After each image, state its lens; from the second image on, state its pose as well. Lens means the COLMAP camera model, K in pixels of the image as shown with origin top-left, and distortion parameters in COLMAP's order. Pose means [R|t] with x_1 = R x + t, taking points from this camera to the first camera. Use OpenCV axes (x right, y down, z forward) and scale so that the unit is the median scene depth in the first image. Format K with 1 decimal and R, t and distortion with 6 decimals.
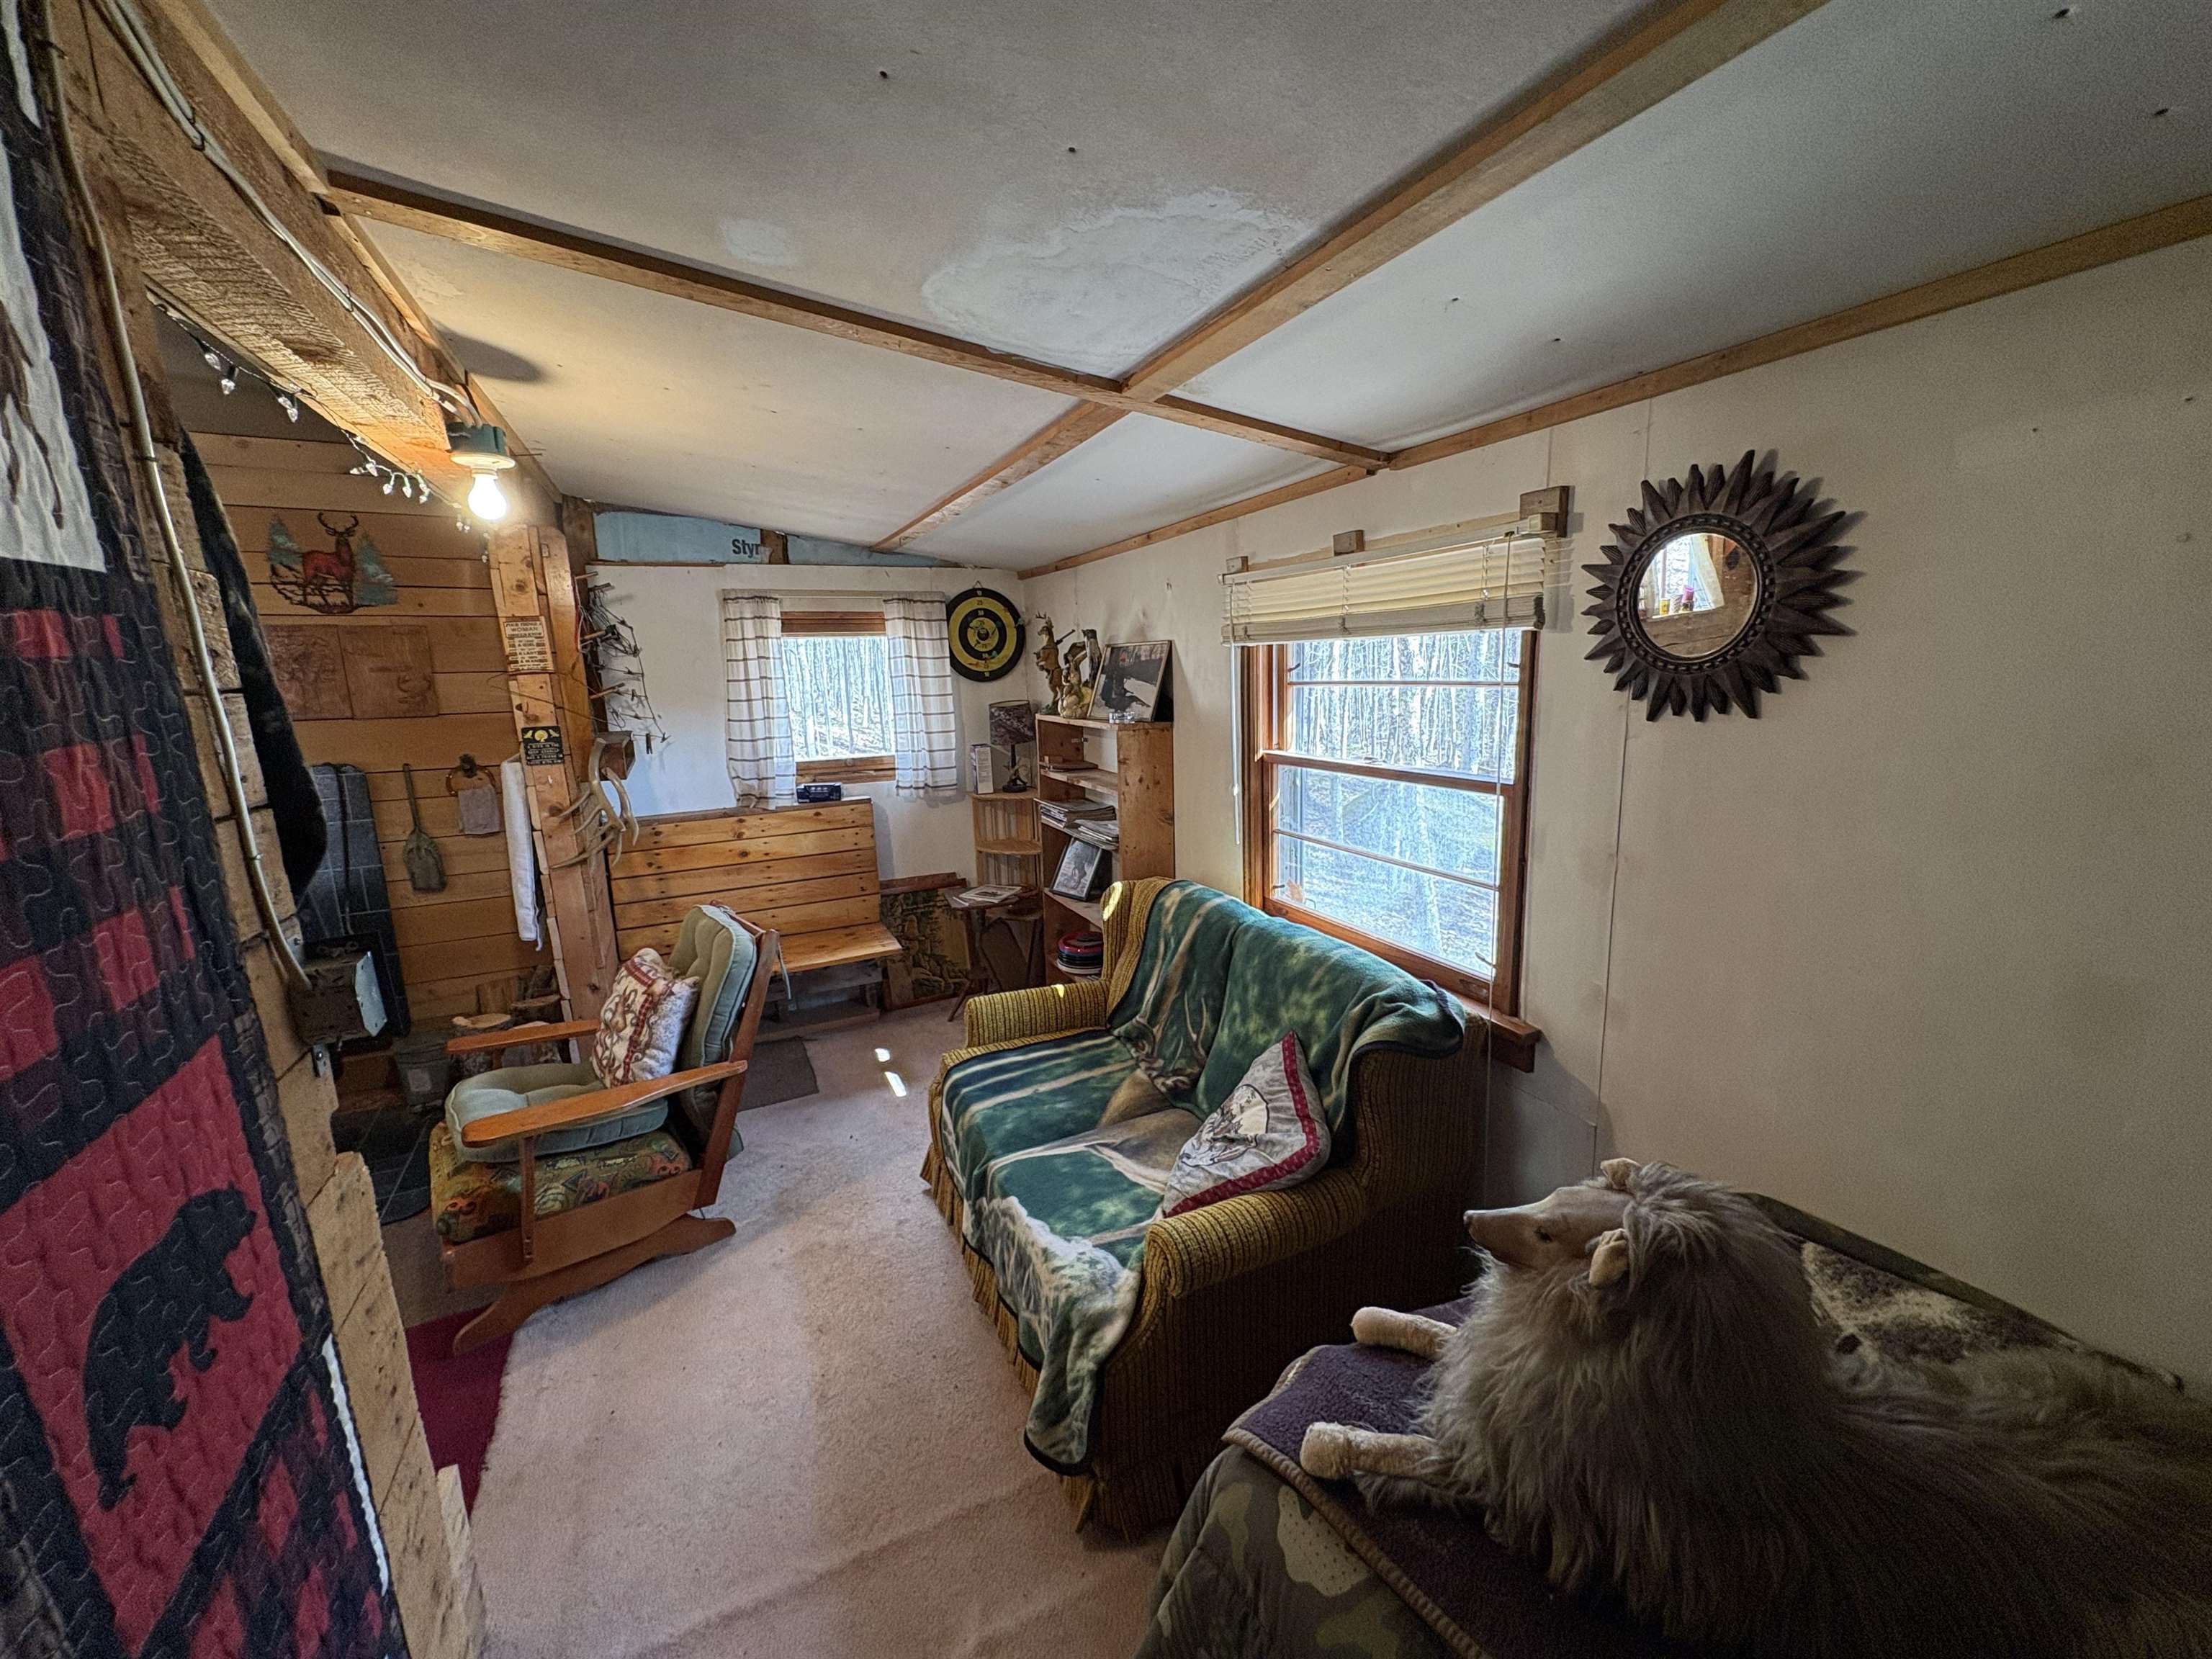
lens RADIAL K [[879.3, 0, 1106.5], [0, 879.3, 830.2], [0, 0, 1]] dist [0.000578, -0.000236]
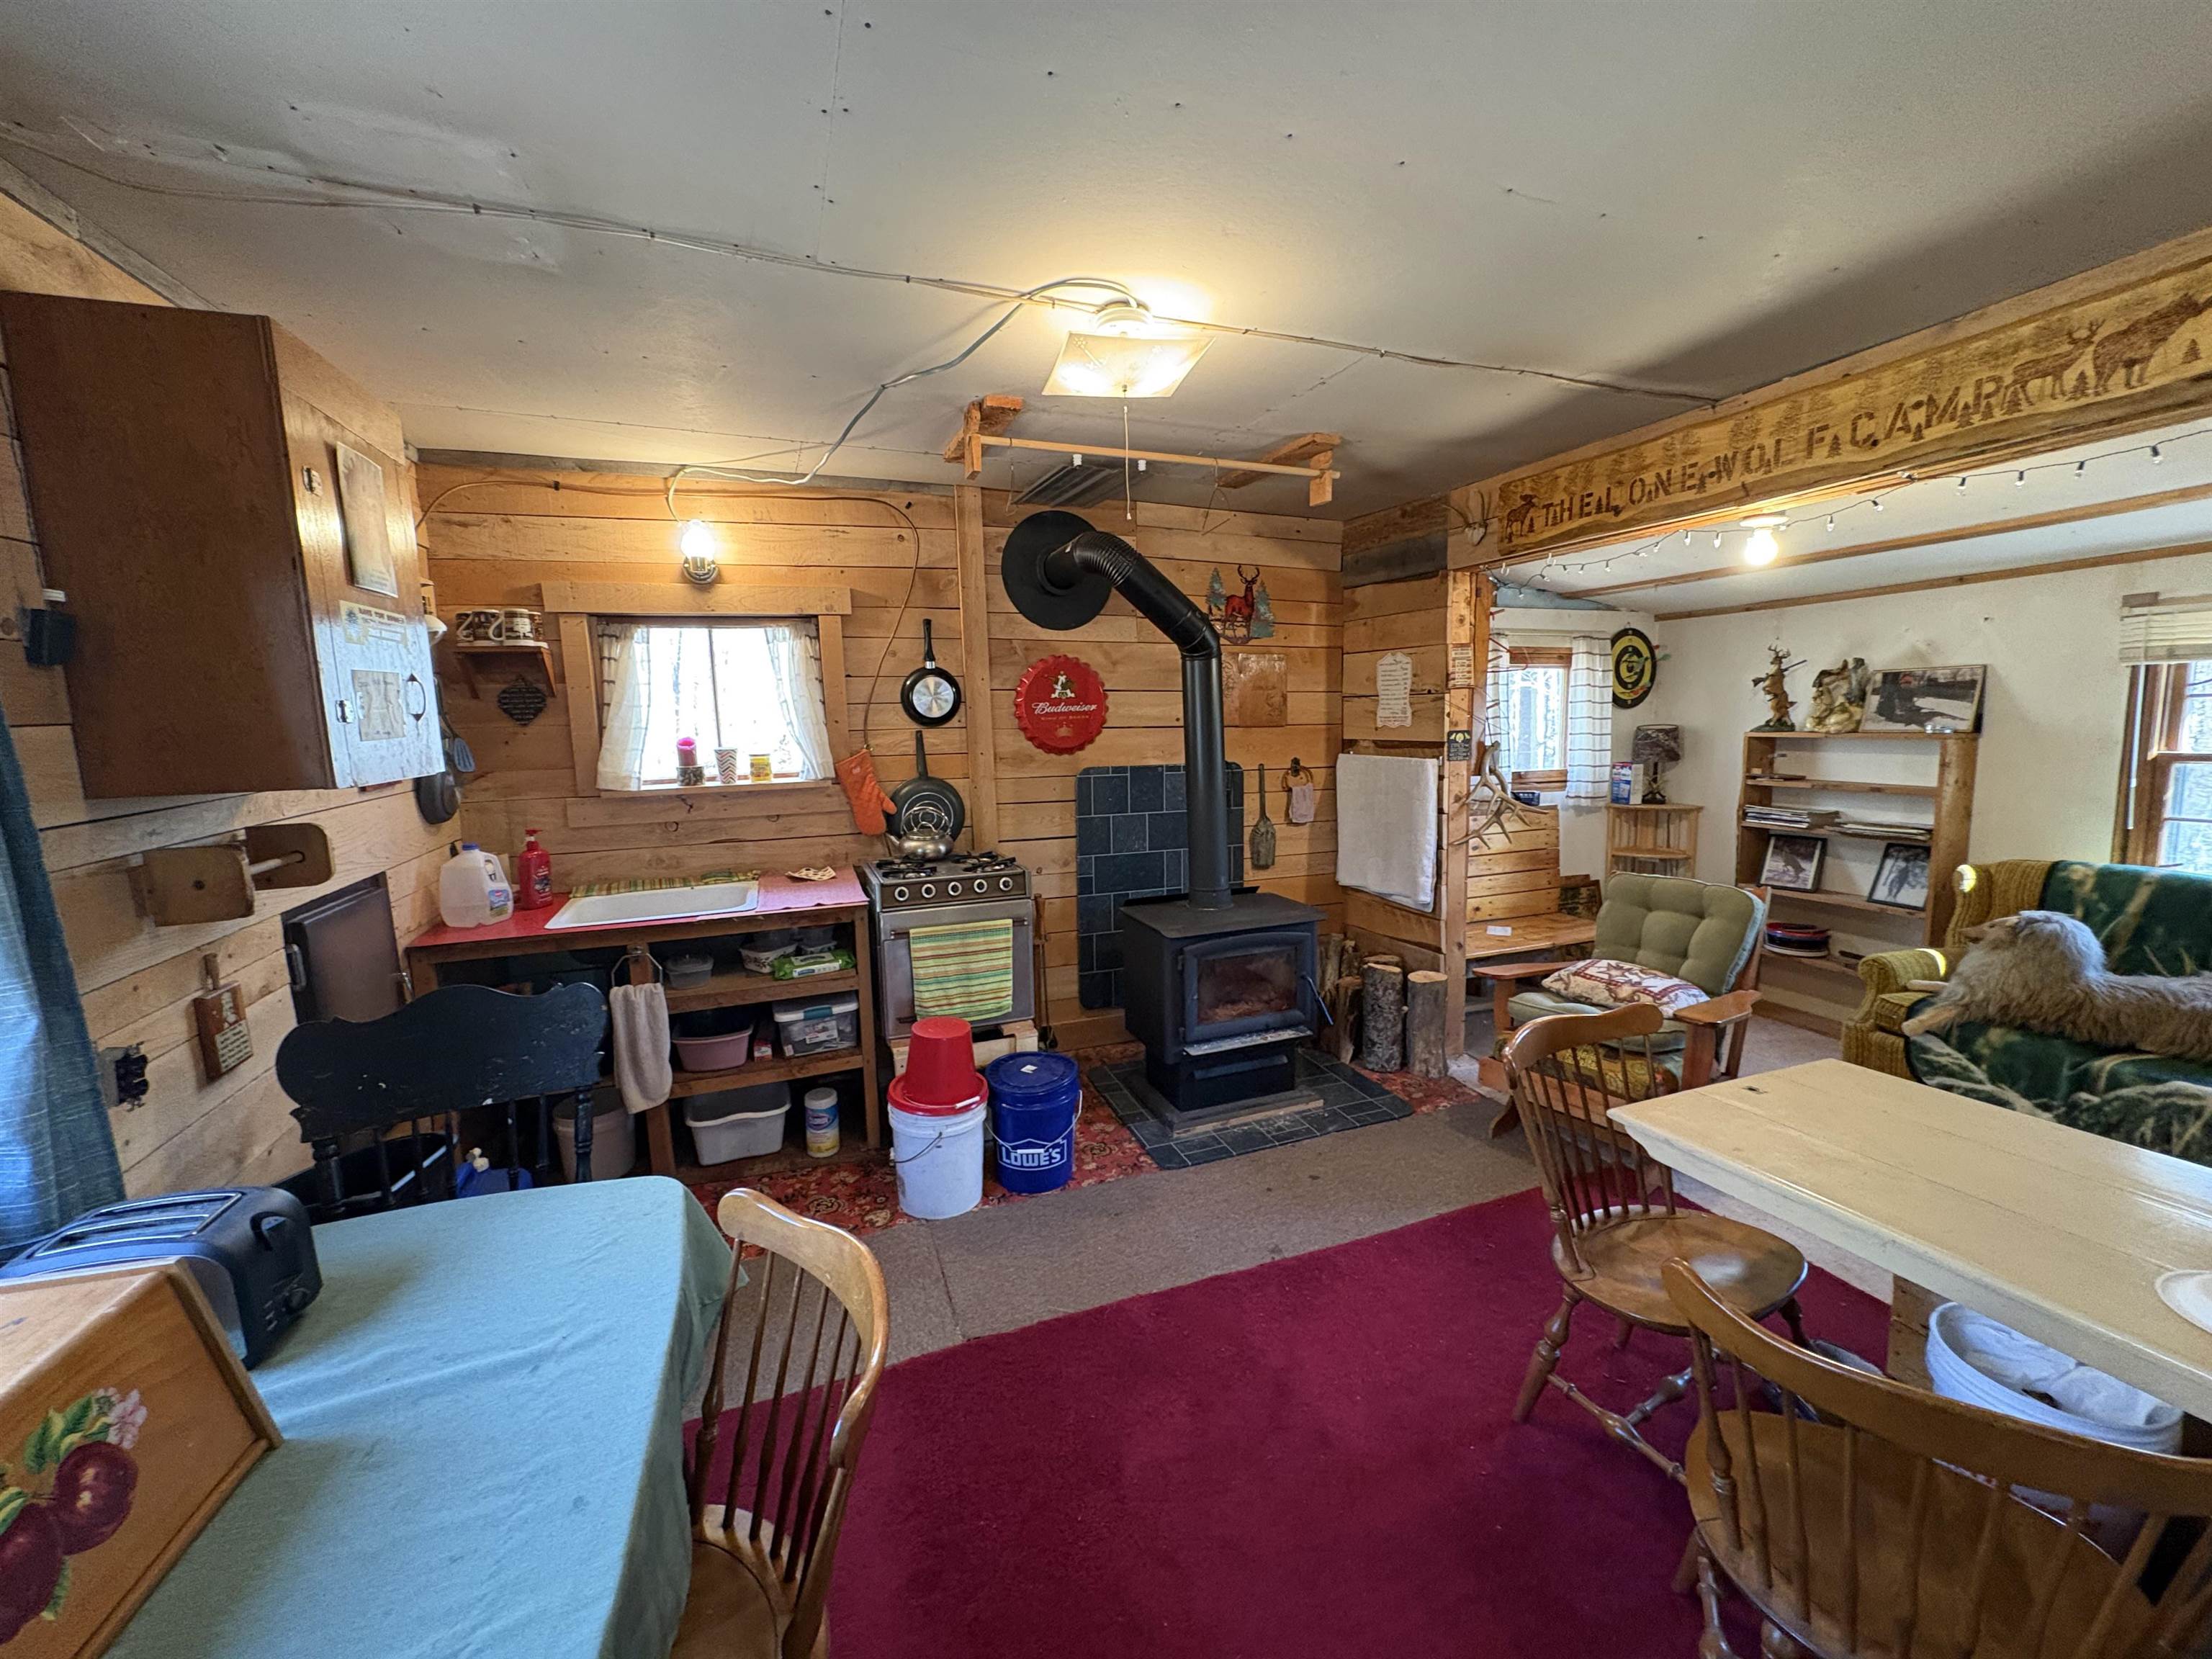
lens RADIAL K [[879.3, 0, 1104.3], [0, 879.3, 829.2], [0, 0, 1]] dist [0.000578, -0.000236]
pose [[0.995822, 0.019103, -0.089301, -0.999439], [-0.024858, 0.997654, -0.063785, 0.112139], [0.087873, 0.065738, 0.993960, -0.275159]]
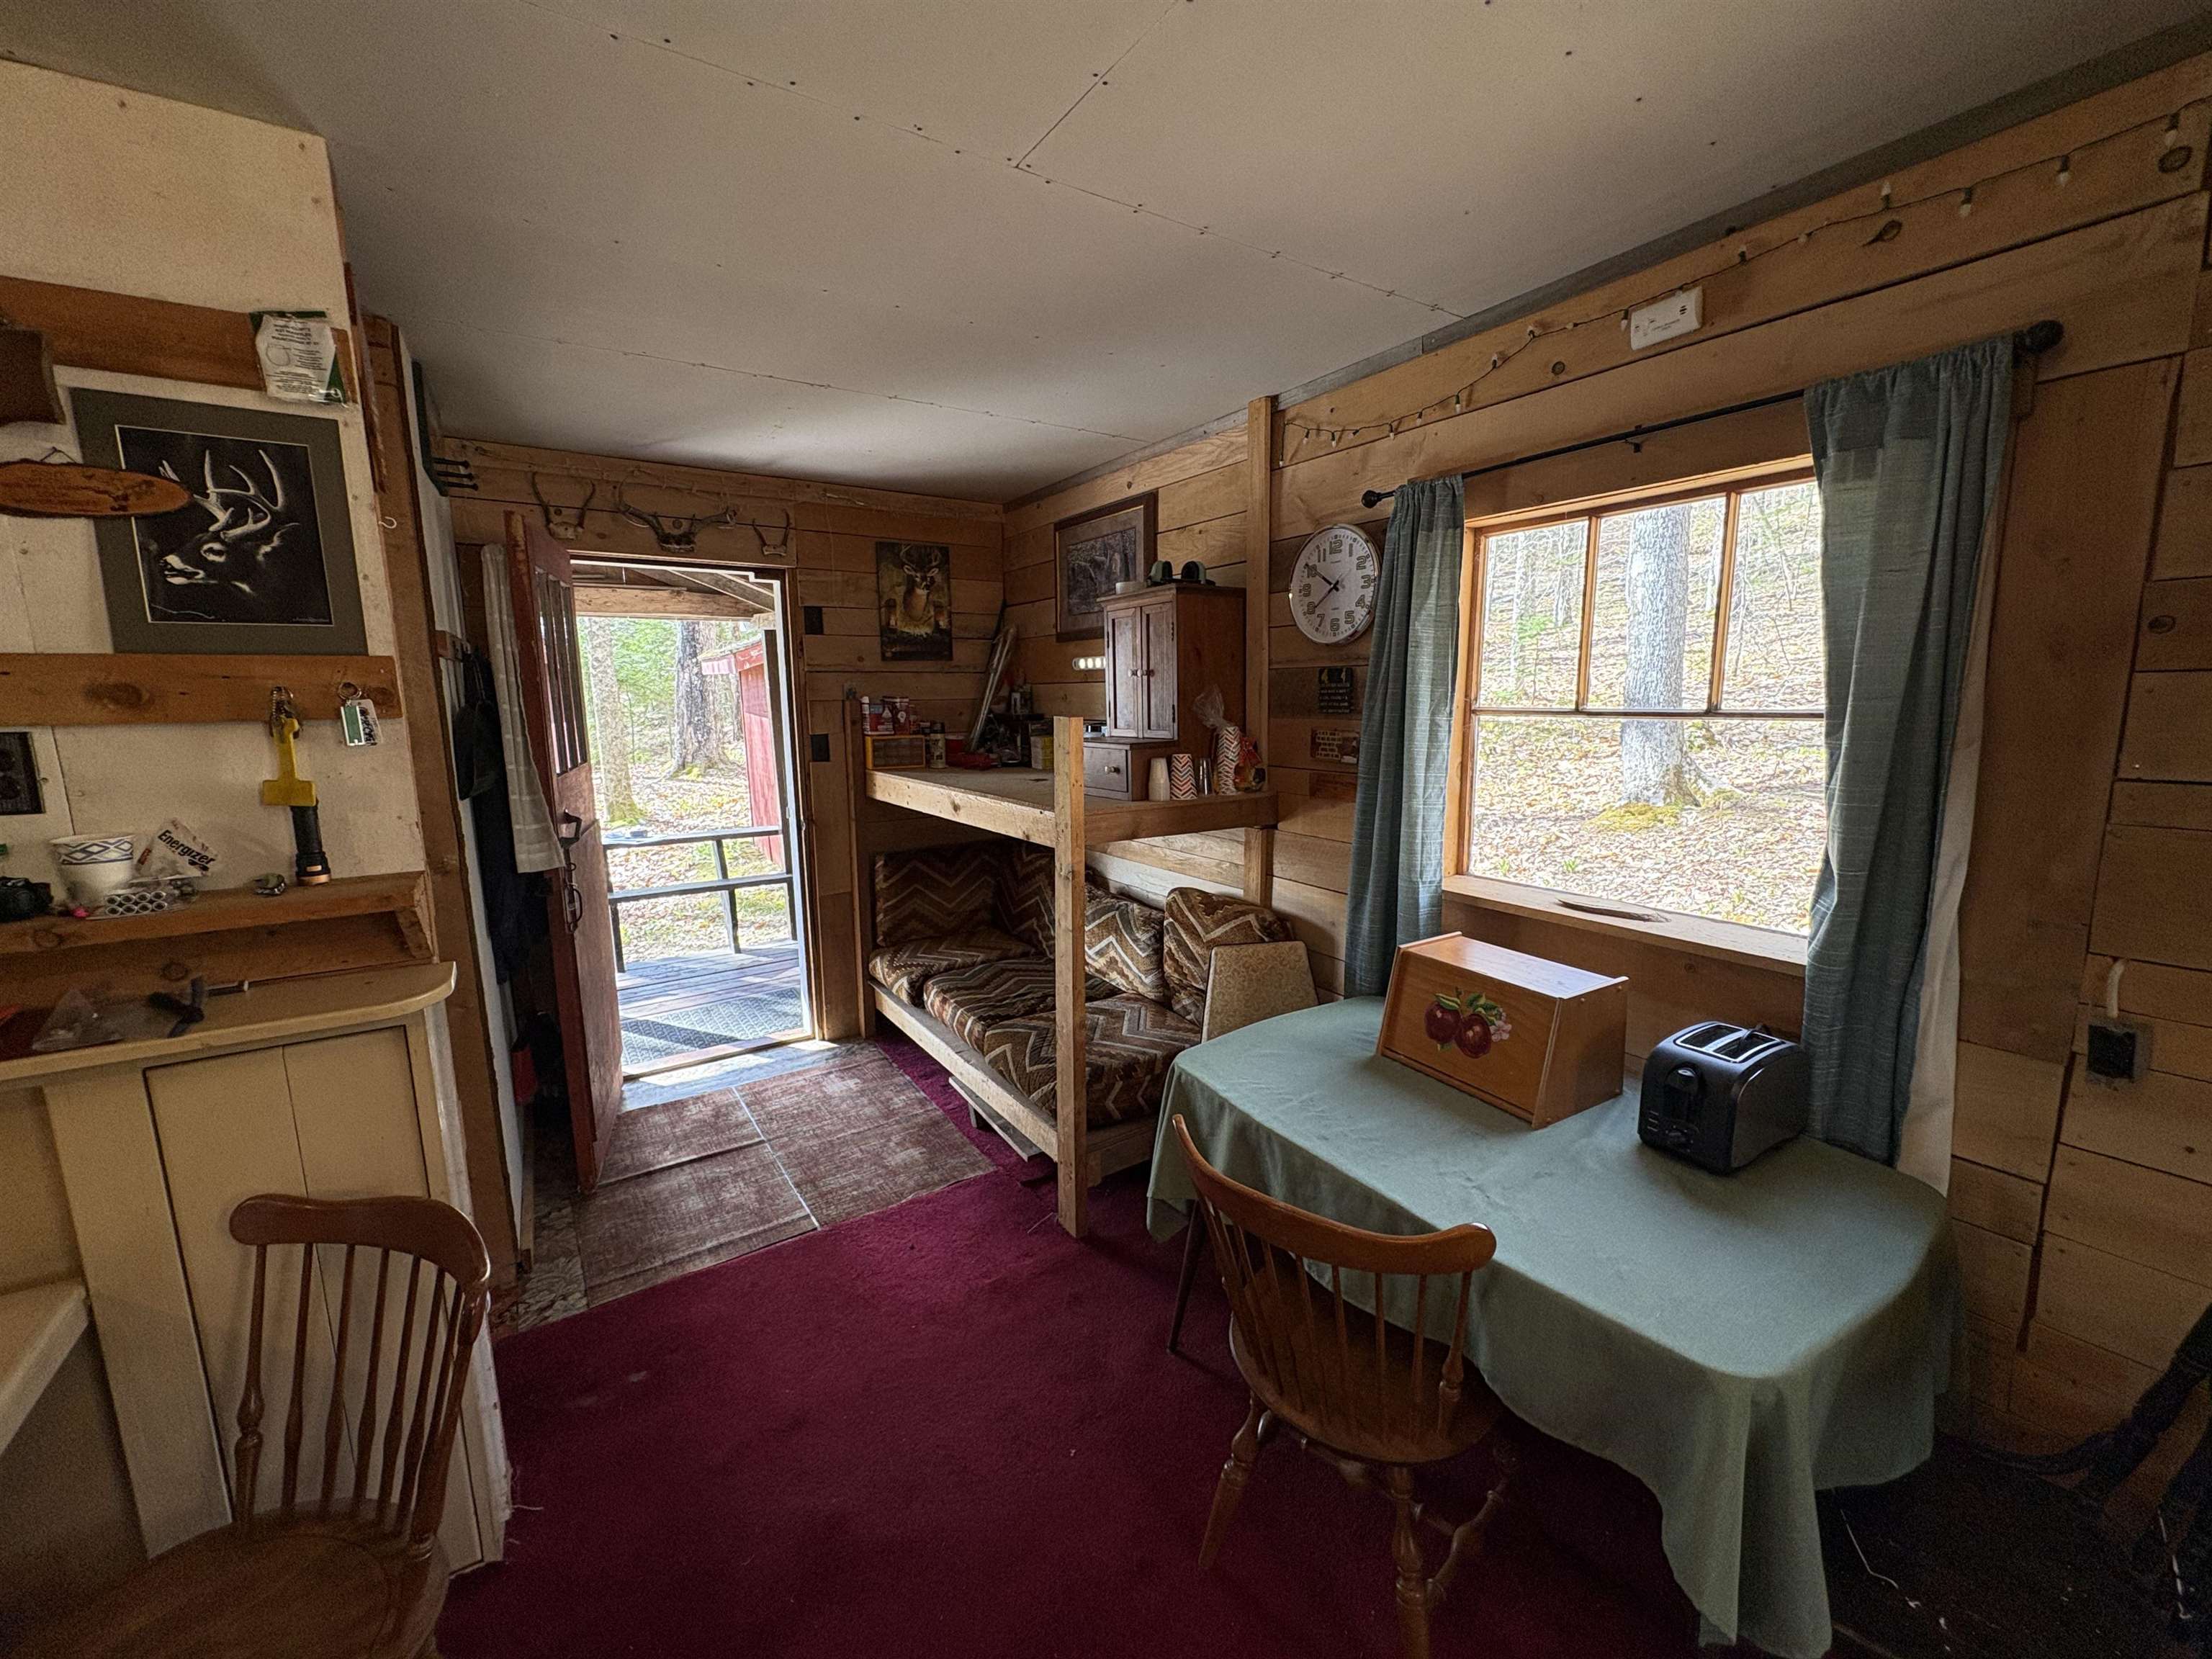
lens RADIAL K [[879.3, 0, 1107.0], [0, 879.3, 827.7], [0, 0, 1]] dist [0.000578, -0.000236]
pose [[-0.989323, 0.071852, -0.126795, -1.017867], [0.022076, 0.933861, 0.356953, -0.041331], [0.144056, 0.350343, -0.925477, 0.435974]]
